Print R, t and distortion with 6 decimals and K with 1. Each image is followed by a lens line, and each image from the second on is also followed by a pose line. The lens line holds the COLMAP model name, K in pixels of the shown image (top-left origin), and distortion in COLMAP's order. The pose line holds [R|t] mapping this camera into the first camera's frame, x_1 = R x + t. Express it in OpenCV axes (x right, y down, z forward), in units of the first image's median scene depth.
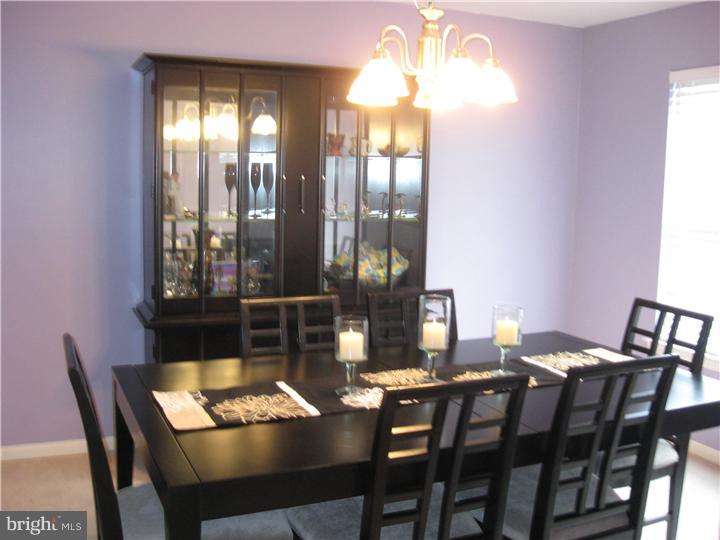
lens RADIAL K [[755.5, 0, 360.0], [0, 755.5, 270.0], [0, 0, 1]] dist [-0.160189, 0.115461]
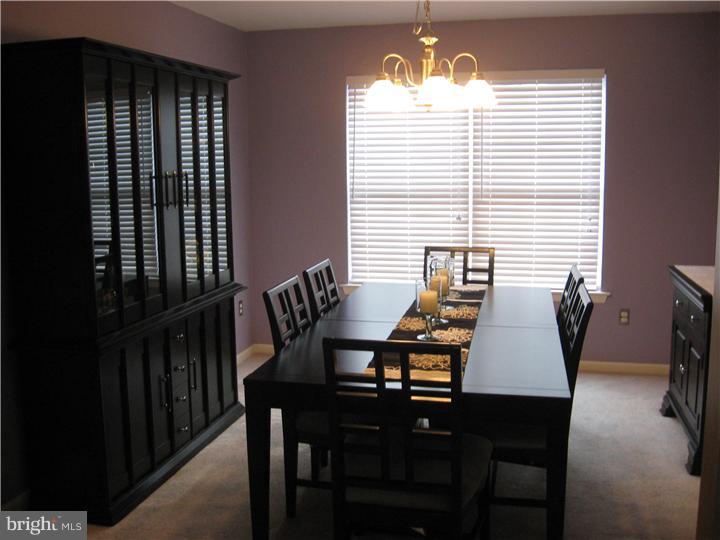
lens RADIAL K [[755.5, 0, 360.0], [0, 755.5, 270.0], [0, 0, 1]] dist [-0.160189, 0.115461]
pose [[0.609806, -0.142980, 0.779547, -0.842168], [0.123168, 0.988739, 0.085000, -0.055903], [-0.782921, 0.044182, 0.620550, 0.235545]]
